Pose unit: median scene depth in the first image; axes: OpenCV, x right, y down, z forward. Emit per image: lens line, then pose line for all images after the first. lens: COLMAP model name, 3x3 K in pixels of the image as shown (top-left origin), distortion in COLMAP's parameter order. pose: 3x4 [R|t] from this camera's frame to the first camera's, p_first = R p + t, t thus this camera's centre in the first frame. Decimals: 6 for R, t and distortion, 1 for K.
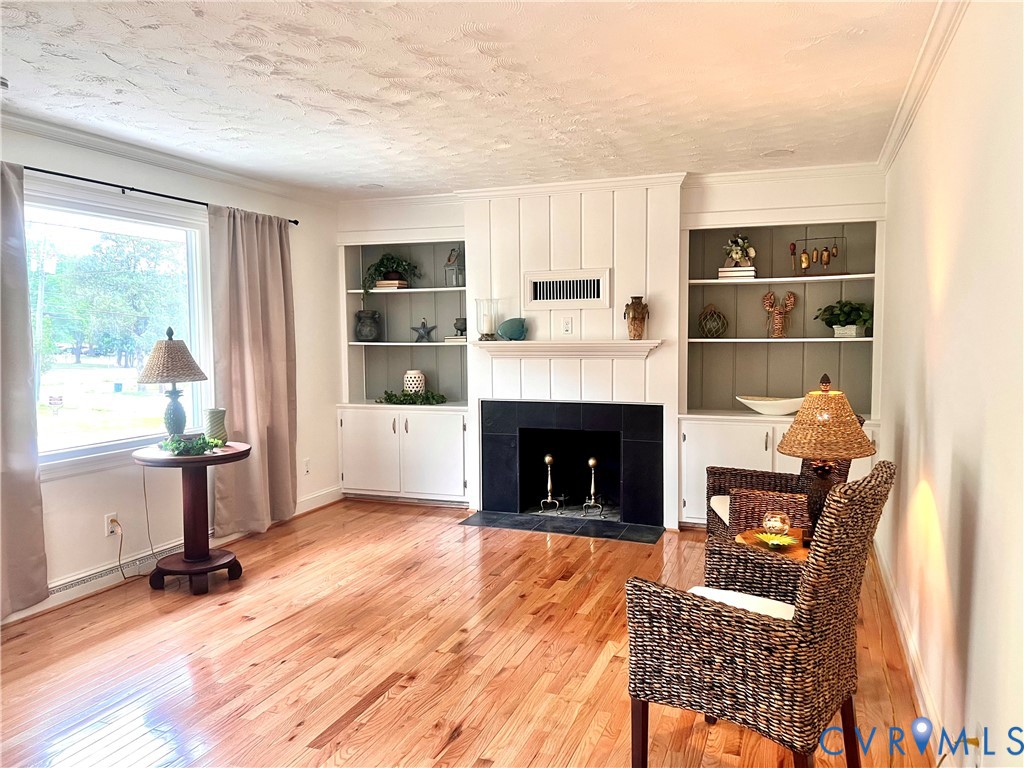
lens RADIAL K [[771.3, 0, 512.6], [0, 771.3, 383.4], [0, 0, 1]] dist [0.052329, -0.043188]
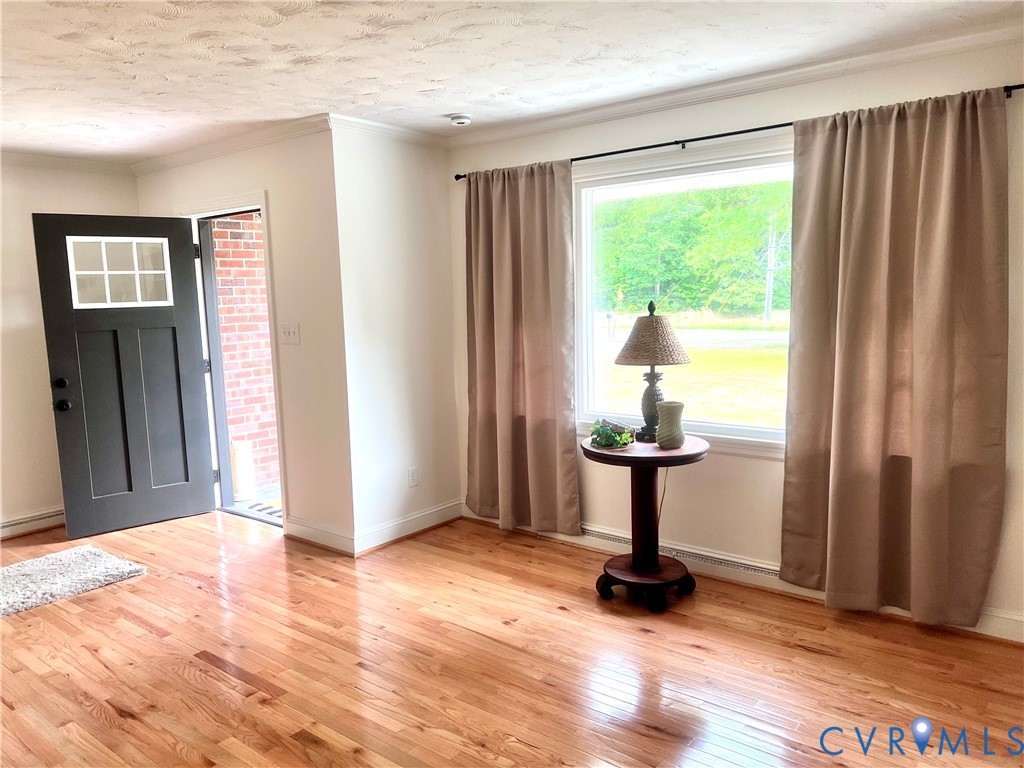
lens RADIAL K [[771.3, 0, 515.7], [0, 771.3, 386.2], [0, 0, 1]] dist [0.052329, -0.043188]
pose [[-0.314111, 0.130804, -0.940332, 0.357407], [-0.036747, 0.988046, 0.149716, -0.083492], [0.948675, 0.081582, -0.305549, 0.919595]]
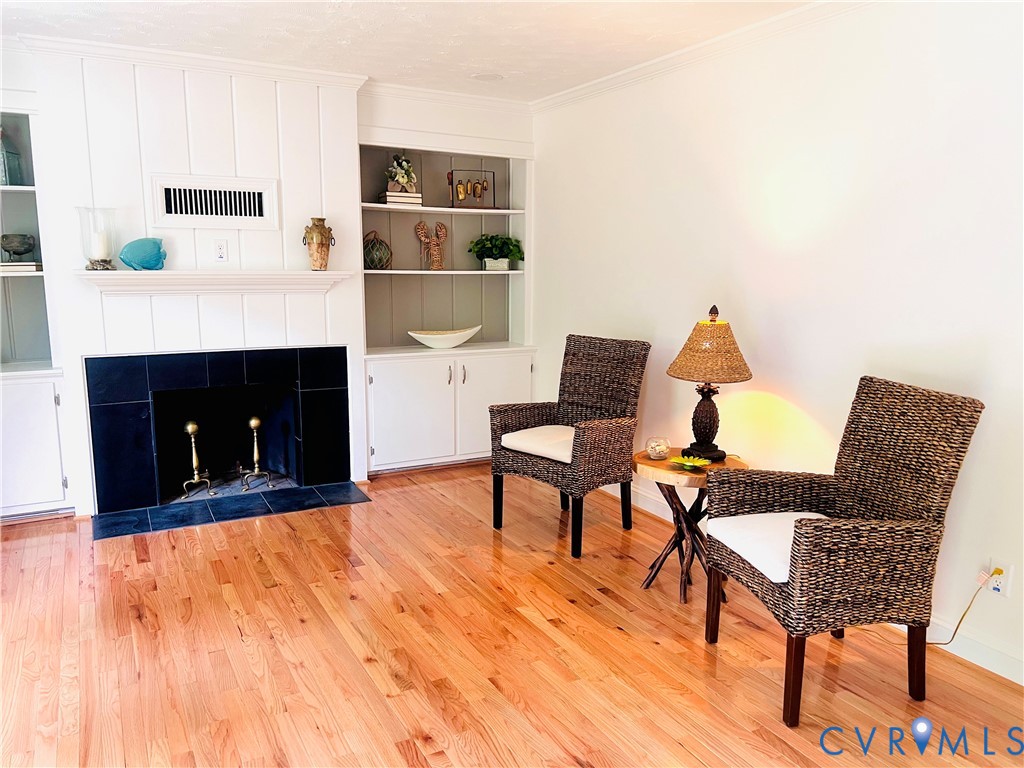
lens RADIAL K [[771.3, 0, 516.8], [0, 771.3, 391.3], [0, 0, 1]] dist [0.052329, -0.043188]
pose [[0.648918, -0.112810, 0.752449, -0.352823], [0.036952, 0.992453, 0.116924, -0.016902], [-0.759961, -0.048070, 0.648189, 0.285510]]
